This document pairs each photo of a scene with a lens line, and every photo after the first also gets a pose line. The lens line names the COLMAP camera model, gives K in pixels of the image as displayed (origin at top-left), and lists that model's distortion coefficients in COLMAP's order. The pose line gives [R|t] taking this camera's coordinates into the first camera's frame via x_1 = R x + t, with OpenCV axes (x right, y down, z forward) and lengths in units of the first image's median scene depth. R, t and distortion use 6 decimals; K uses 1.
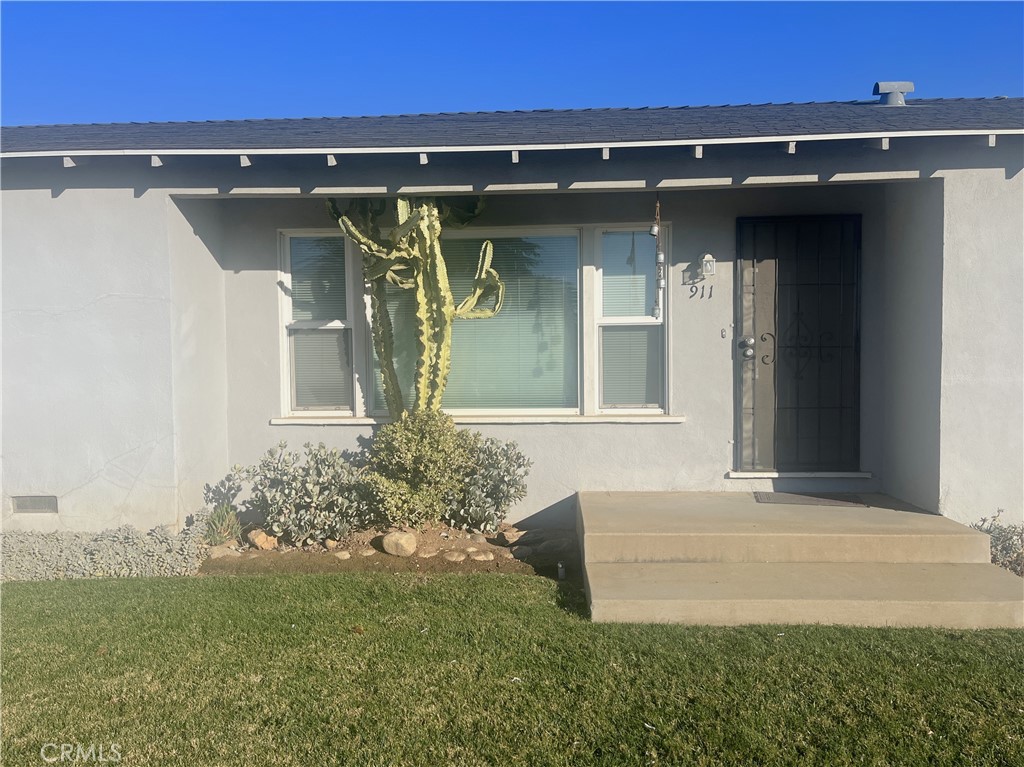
lens RADIAL K [[787.1, 0, 512.0], [0, 787.1, 383.5], [0, 0, 1]] dist [0.041411, -0.002003]
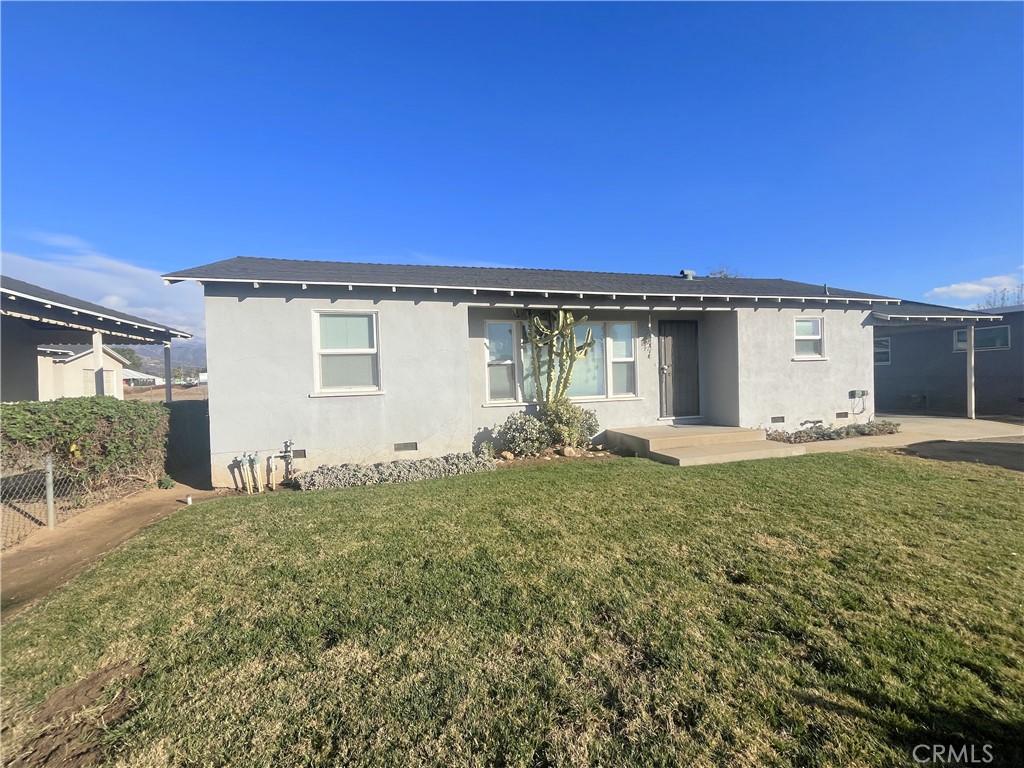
lens RADIAL K [[416.8, 0, 512.0], [0, 416.8, 384.0], [0, 0, 1]] dist [0.000511, 0.000044]
pose [[0.945934, -0.023479, 0.323509, -0.623296], [0.028819, 0.999516, -0.011725, 0.002986], [-0.323077, 0.020415, 0.946152, -0.142210]]
